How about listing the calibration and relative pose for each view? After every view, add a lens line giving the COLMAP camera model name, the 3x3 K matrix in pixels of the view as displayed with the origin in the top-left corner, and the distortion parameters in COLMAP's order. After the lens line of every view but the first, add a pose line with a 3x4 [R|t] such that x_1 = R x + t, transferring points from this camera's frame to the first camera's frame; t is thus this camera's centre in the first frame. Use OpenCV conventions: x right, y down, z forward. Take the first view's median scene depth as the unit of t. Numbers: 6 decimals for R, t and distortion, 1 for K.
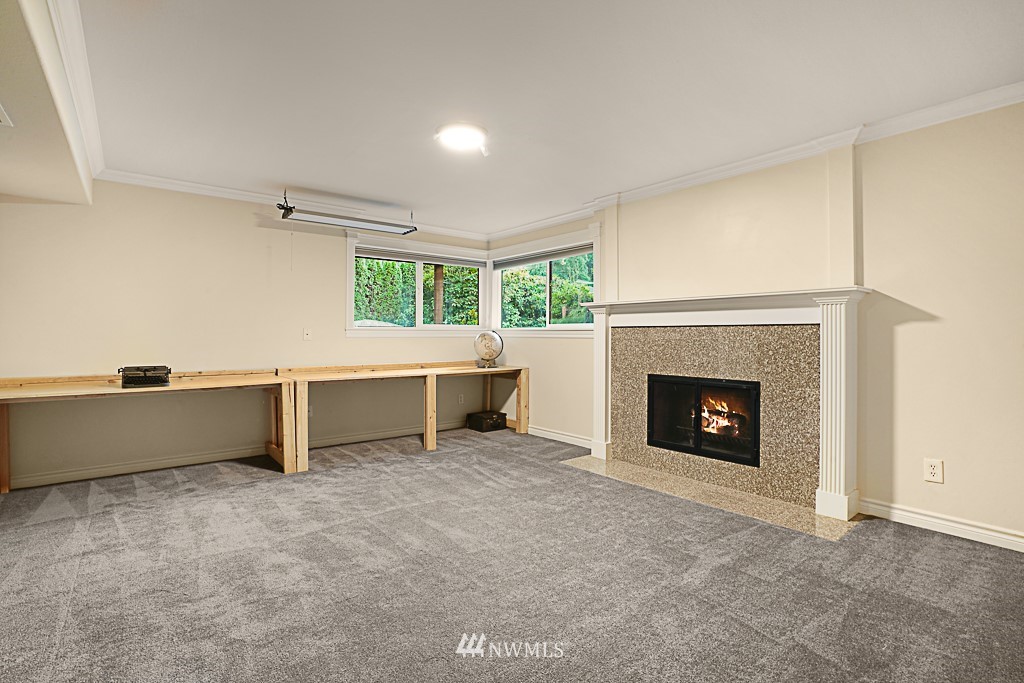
lens RADIAL K [[476.9, 0, 512.0], [0, 476.9, 341.5], [0, 0, 1]] dist [-0.051605, 0.015863]
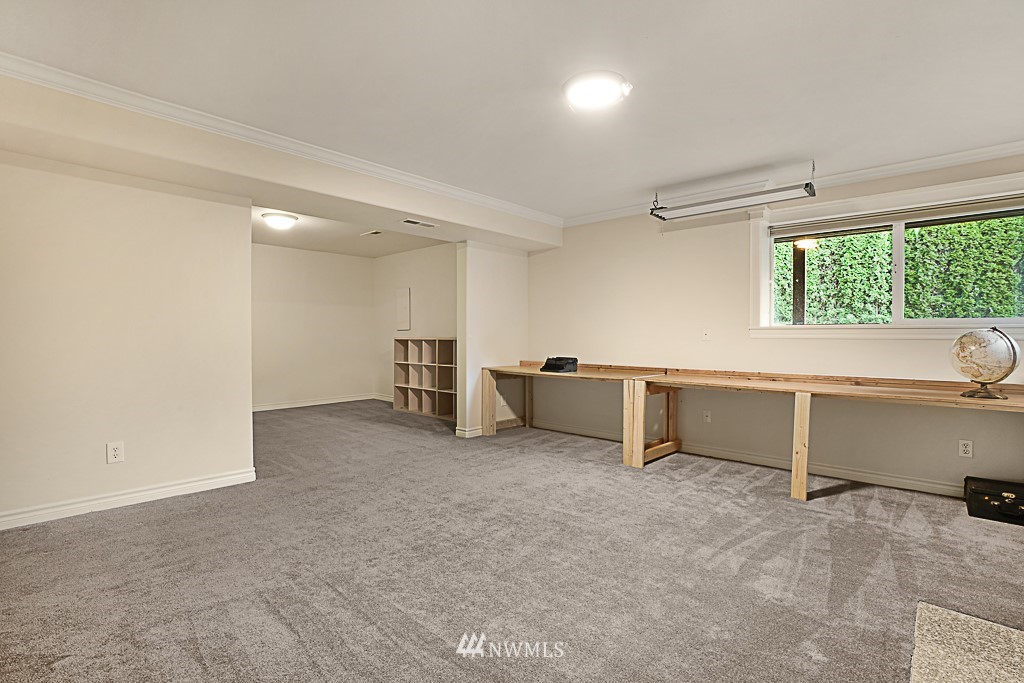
lens RADIAL K [[476.9, 0, 512.0], [0, 476.9, 341.5], [0, 0, 1]] dist [-0.051605, 0.015863]
pose [[0.139359, 0.009519, -0.990196, 0.562956], [-0.016868, 0.999832, 0.007237, -0.002106], [0.990098, 0.015694, 0.139497, 0.605903]]
